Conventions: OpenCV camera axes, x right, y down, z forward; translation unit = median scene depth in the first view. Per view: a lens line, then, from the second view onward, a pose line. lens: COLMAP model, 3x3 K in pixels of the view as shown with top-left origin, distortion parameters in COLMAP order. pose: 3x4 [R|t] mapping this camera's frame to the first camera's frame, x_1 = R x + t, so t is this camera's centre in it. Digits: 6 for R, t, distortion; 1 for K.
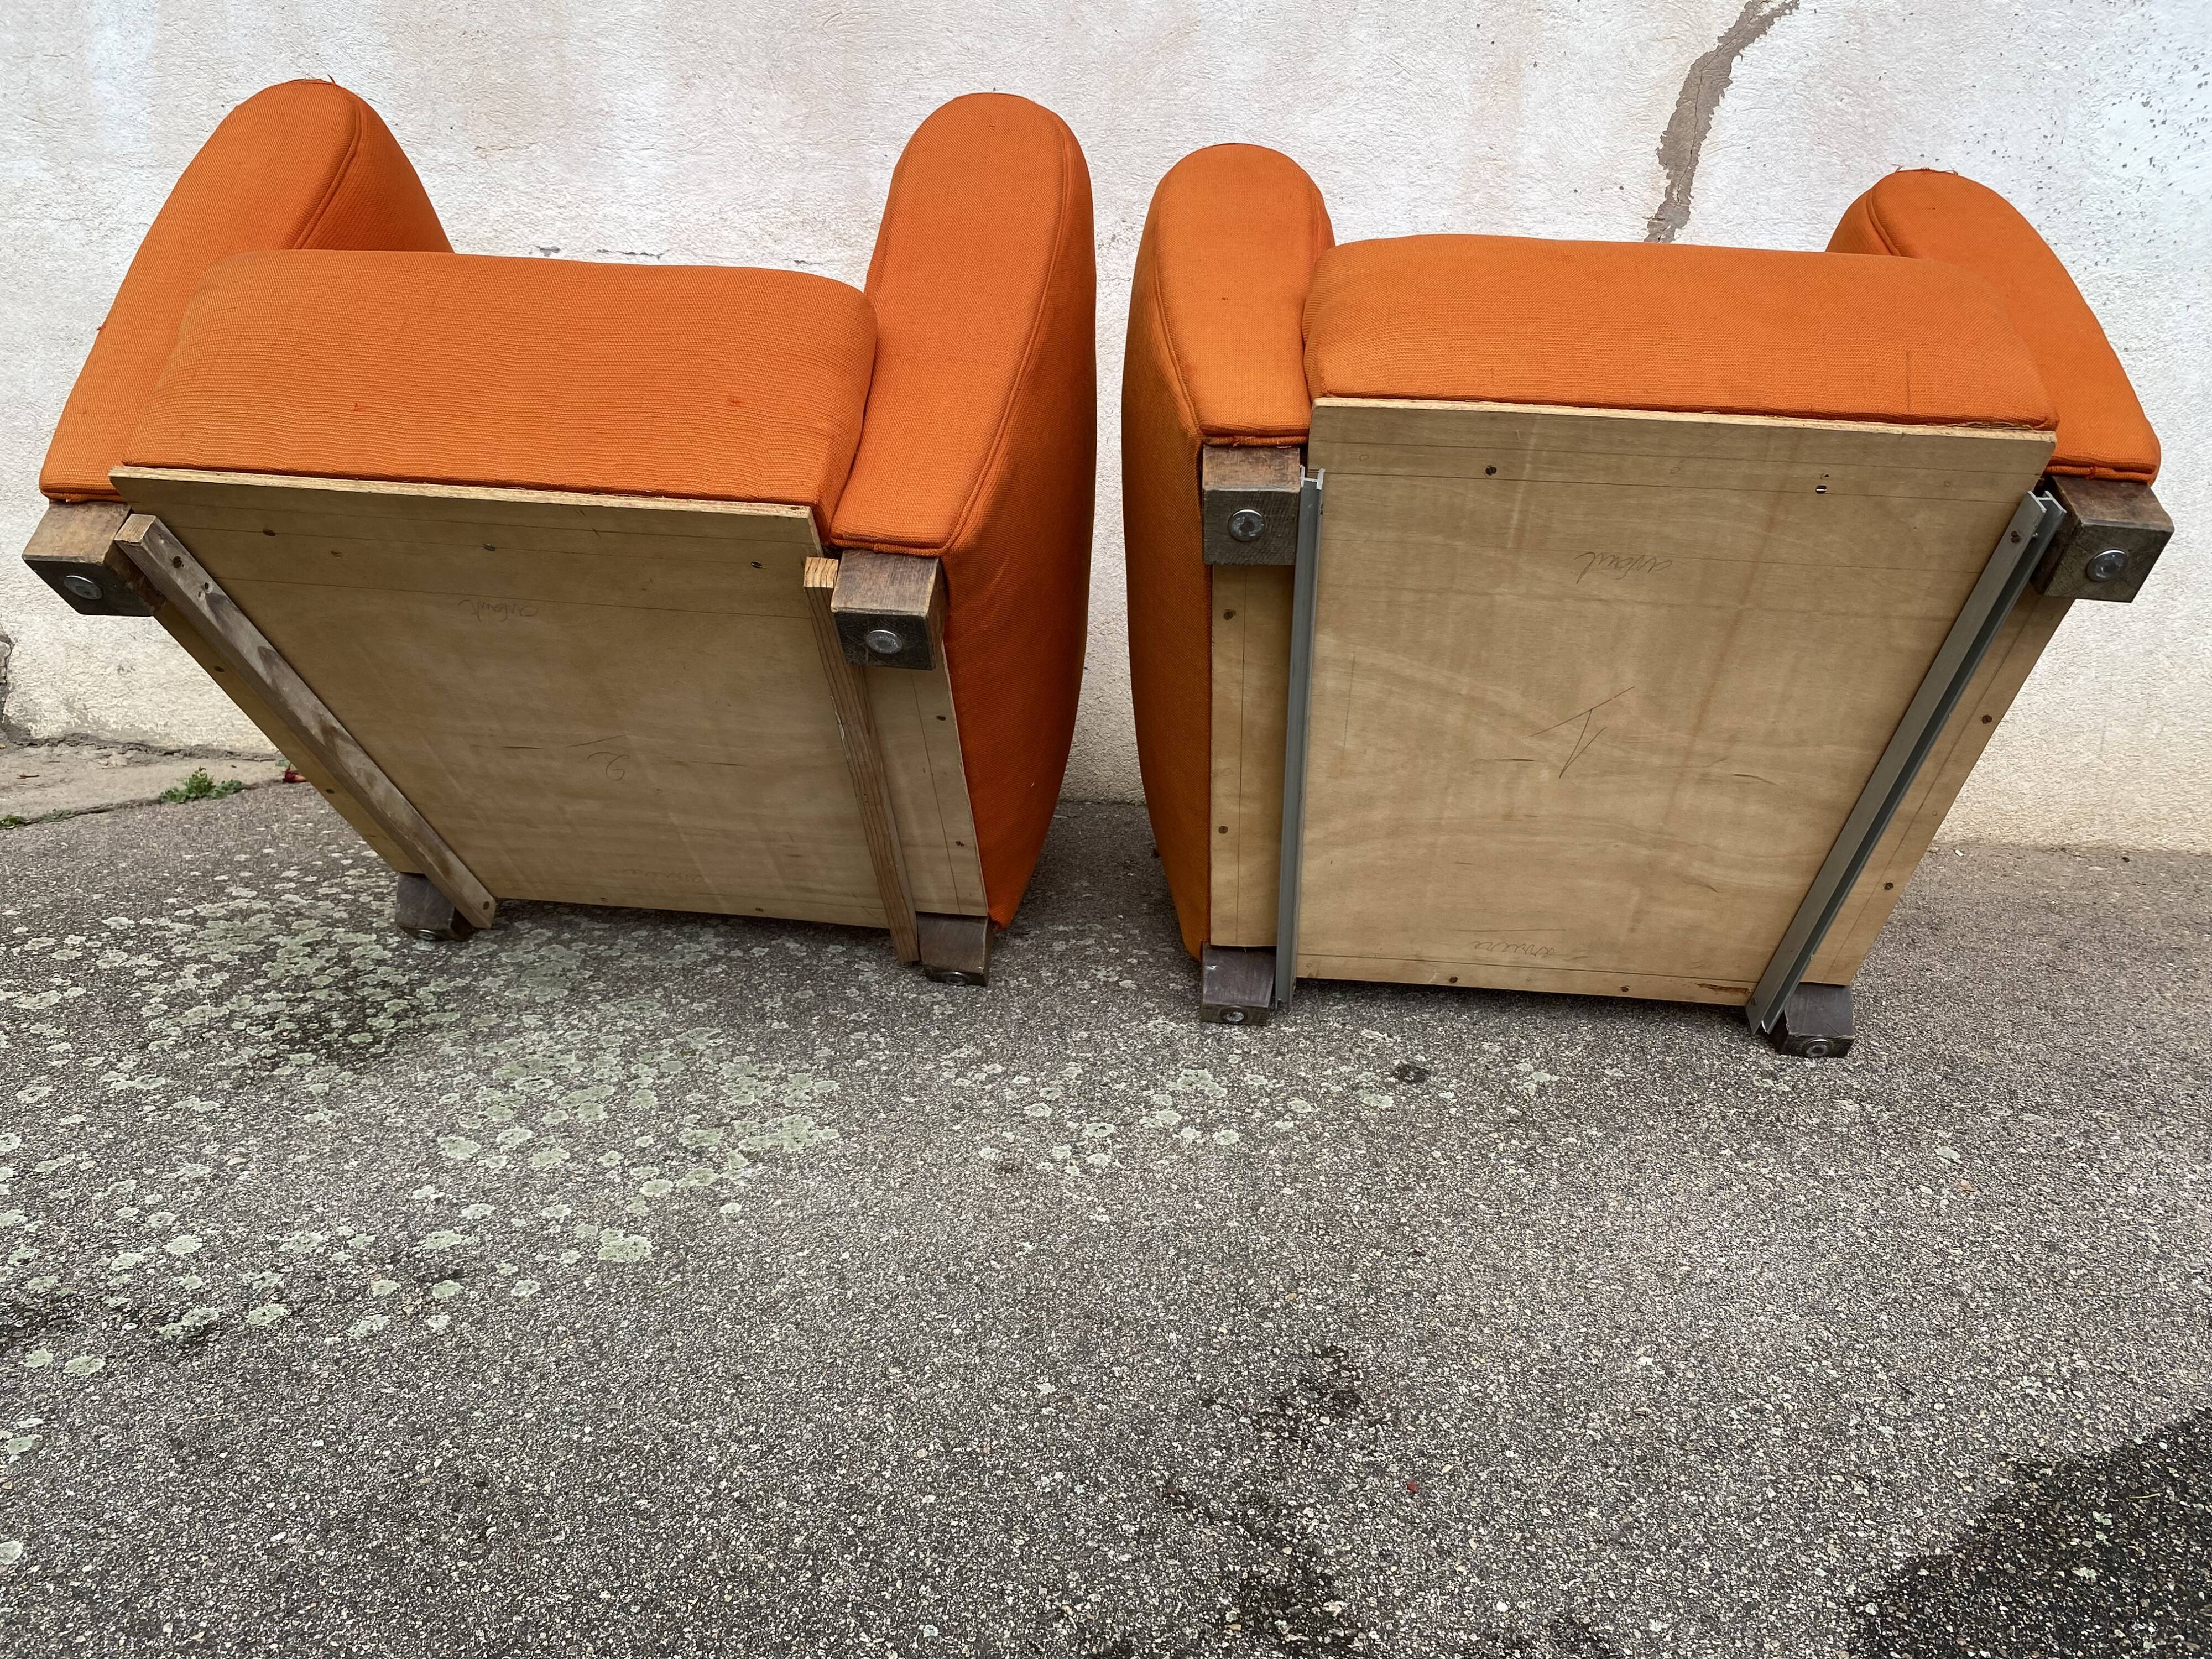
lens RADIAL K [[1670.4, 0, 1093.4], [0, 1670.4, 832.6], [0, 0, 1]] dist [0.007917, -0.006844]
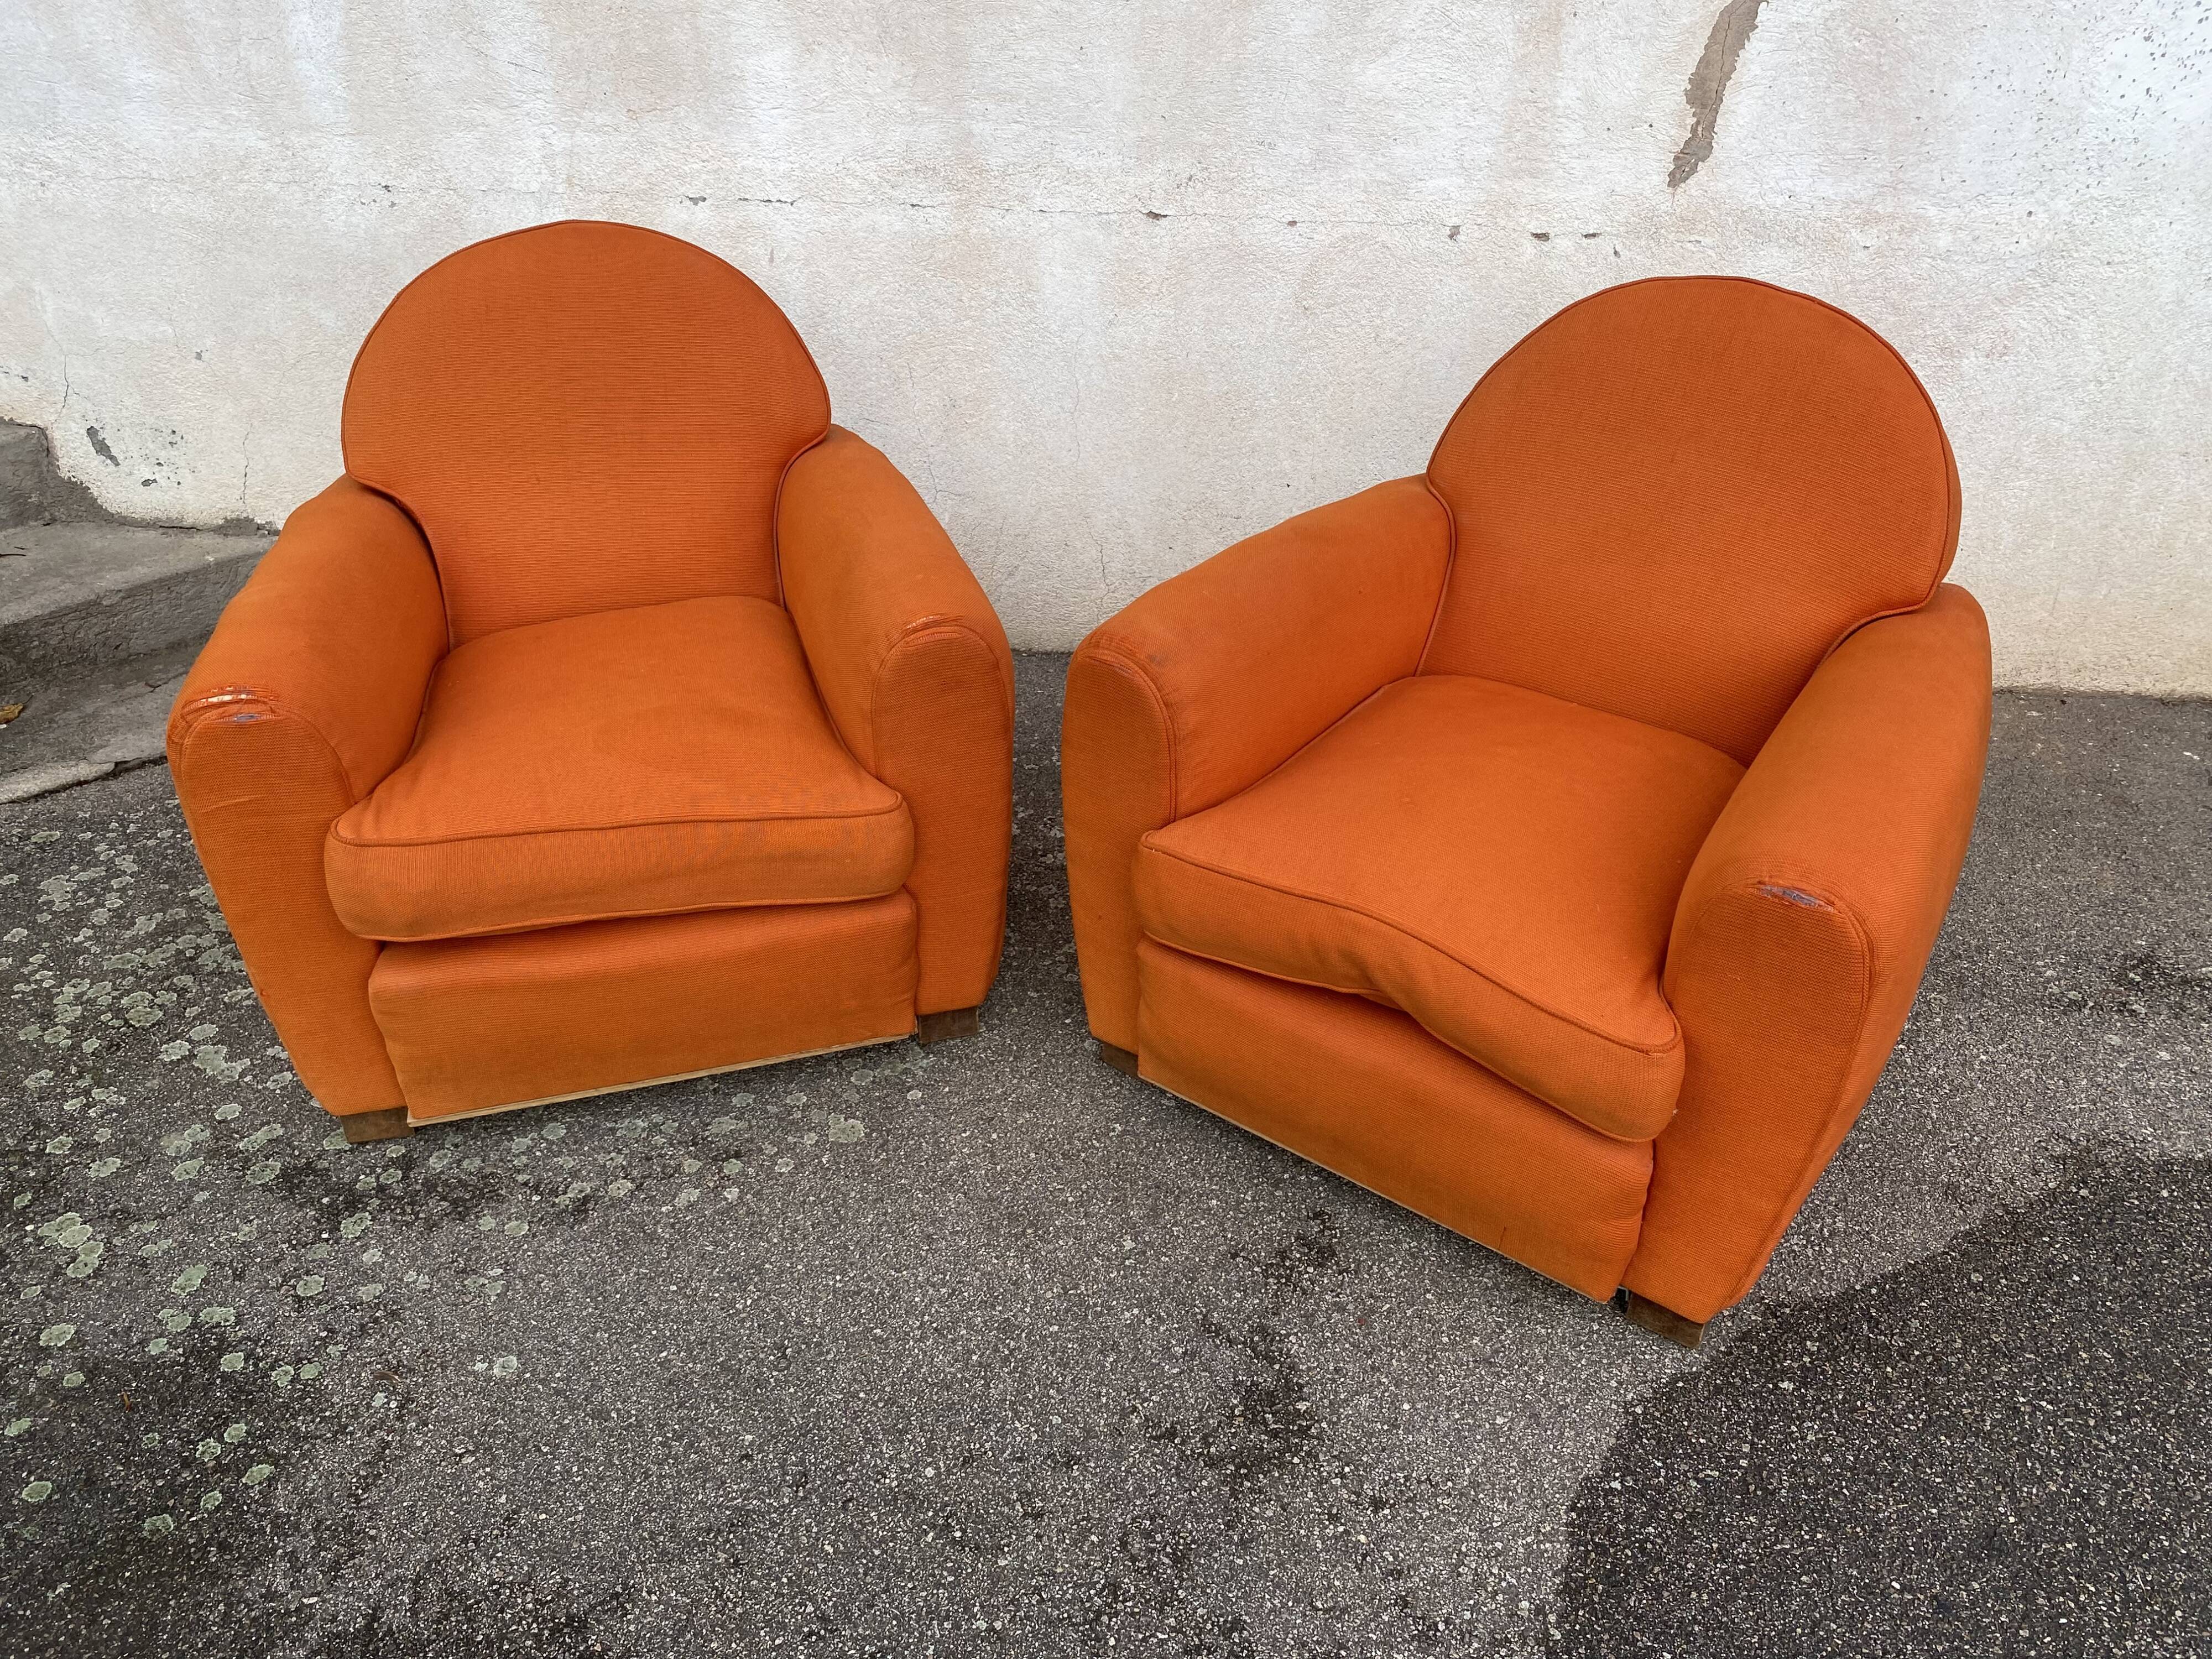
lens RADIAL K [[1658.5, 0, 1110.5], [0, 1658.5, 821.1], [0, 0, 1]] dist [0.008024, -0.006835]
pose [[0.998045, -0.003761, -0.062384, 0.049501], [0.019386, 0.967583, 0.251809, -0.412253], [0.059414, -0.252526, 0.965764, -0.356665]]
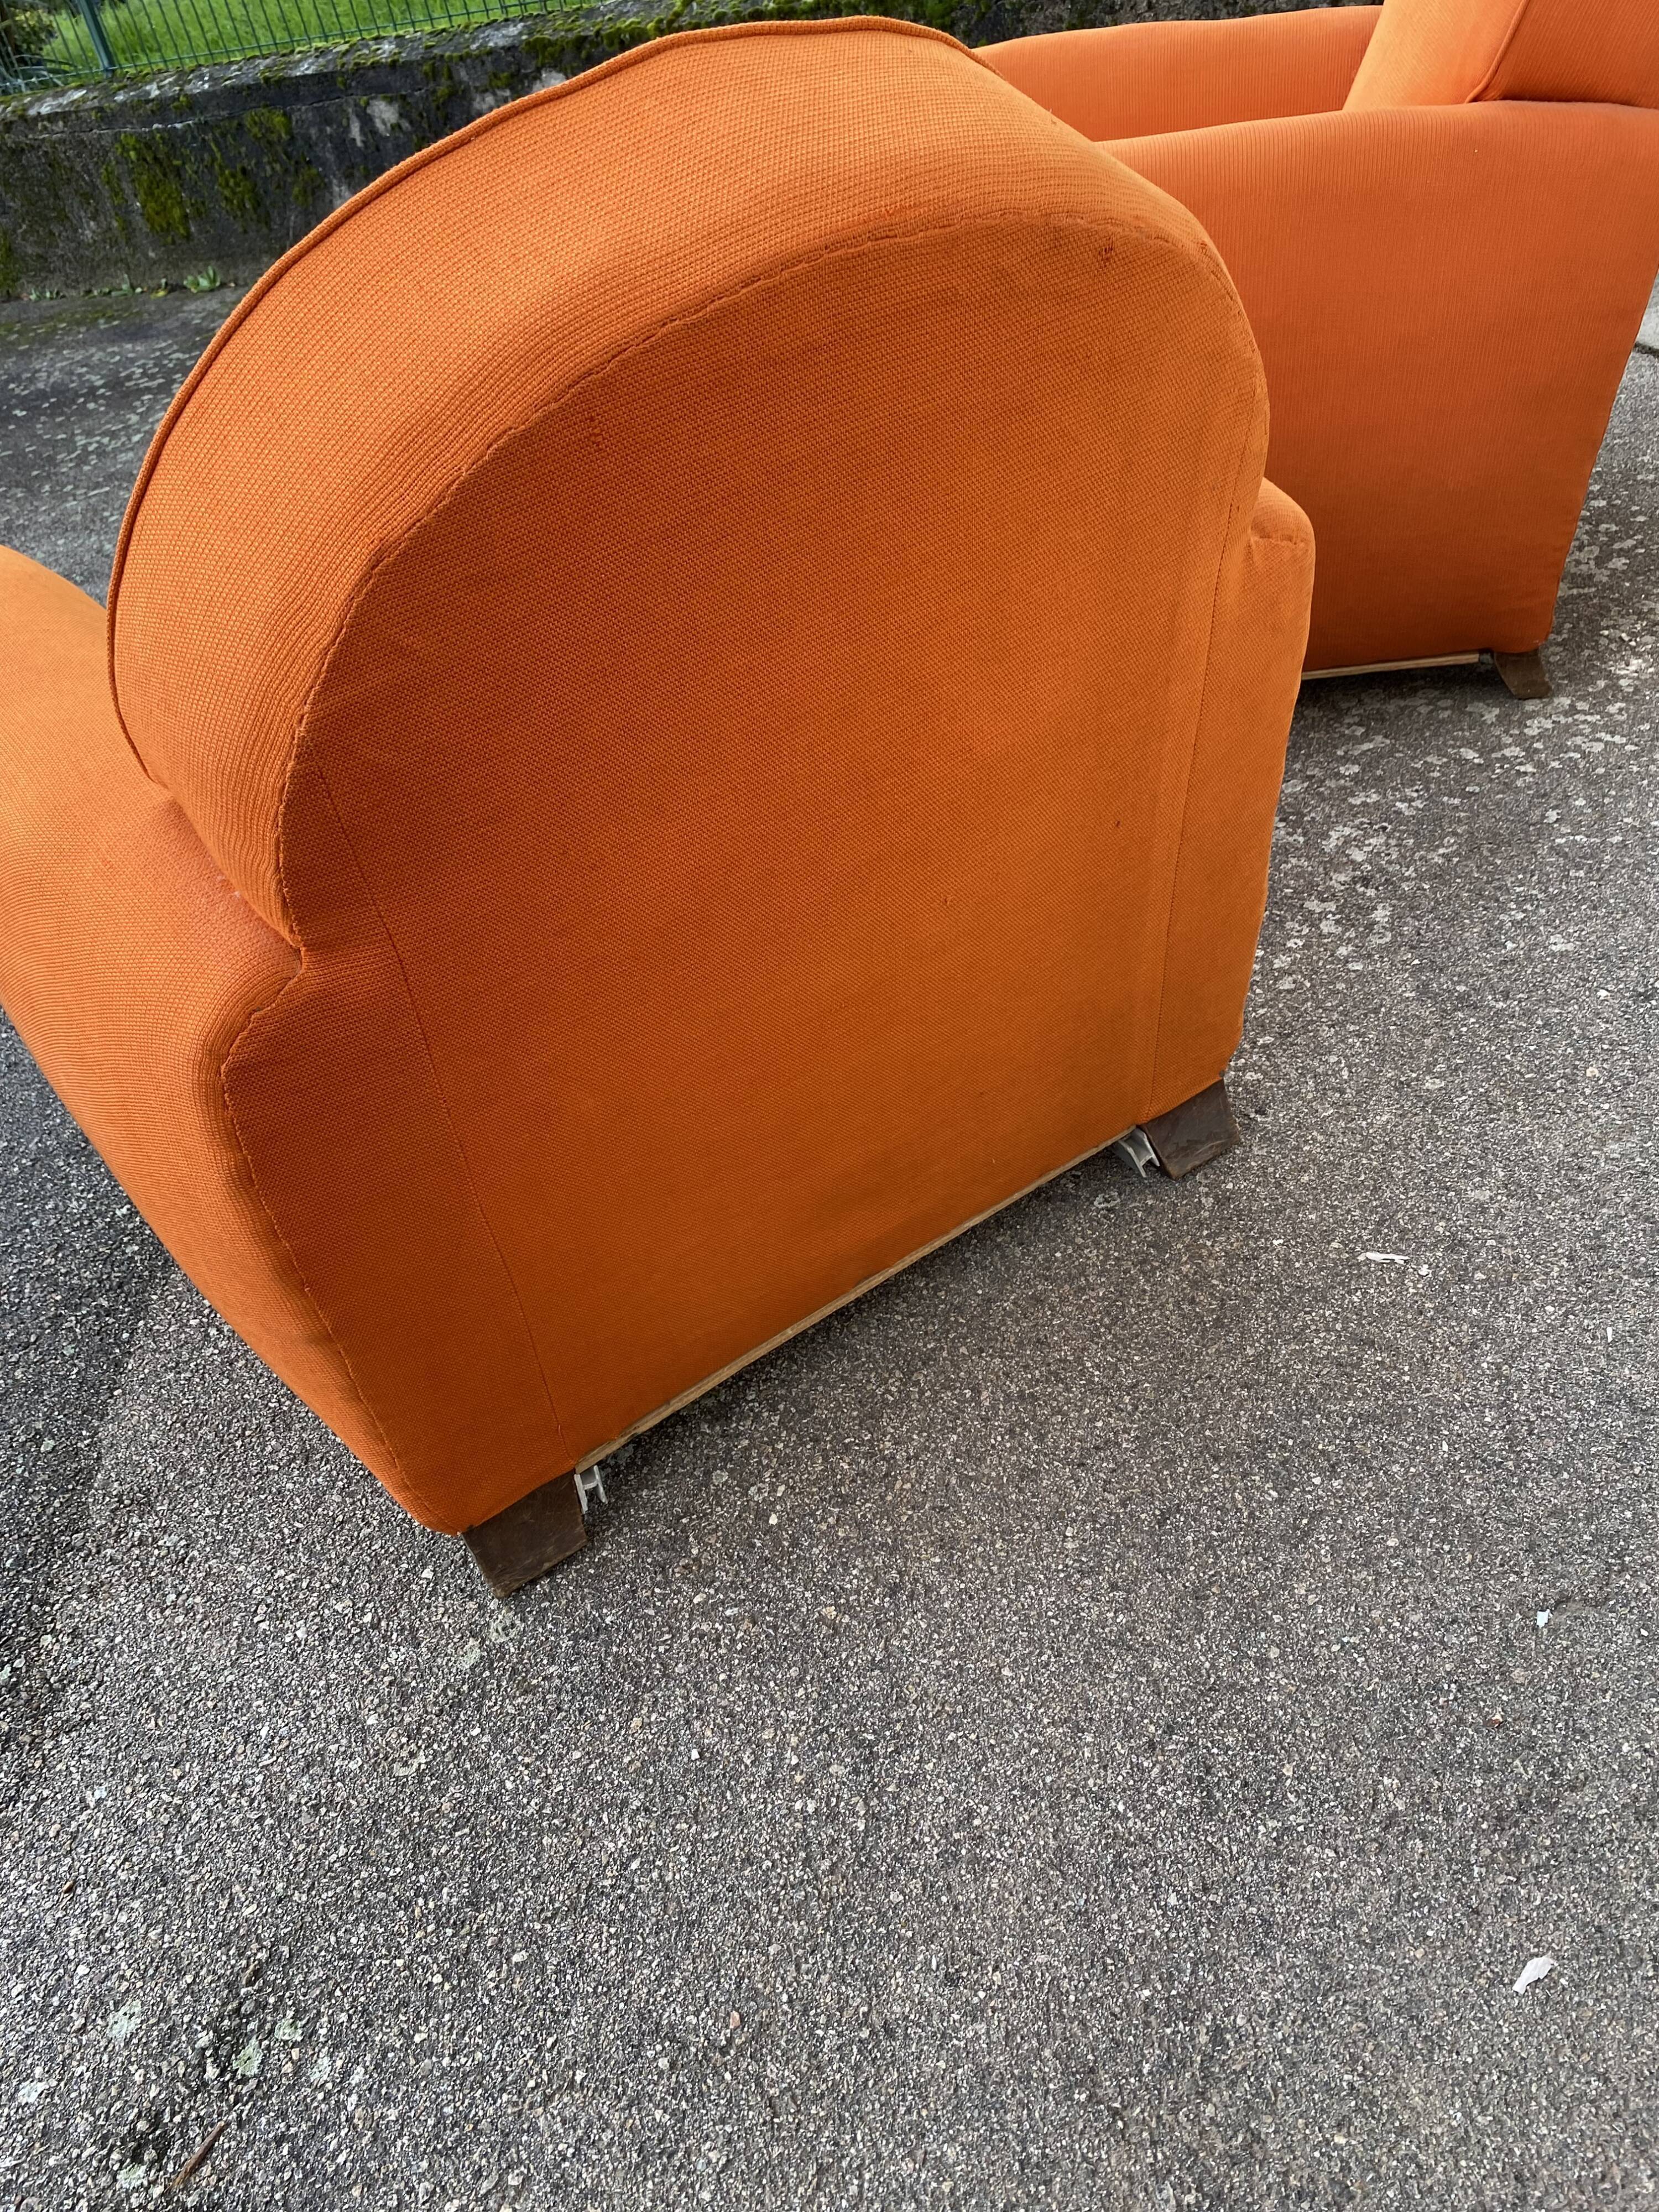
lens RADIAL K [[1670.4, 0, 829.5], [0, 1670.4, 1106.0], [0, 0, 1]] dist [0.007917, -0.006844]
pose [[-0.420973, 0.605601, -0.675300, 1.097390], [-0.132637, 0.695382, 0.706294, -0.645277], [0.897323, 0.386901, -0.212412, 1.586659]]
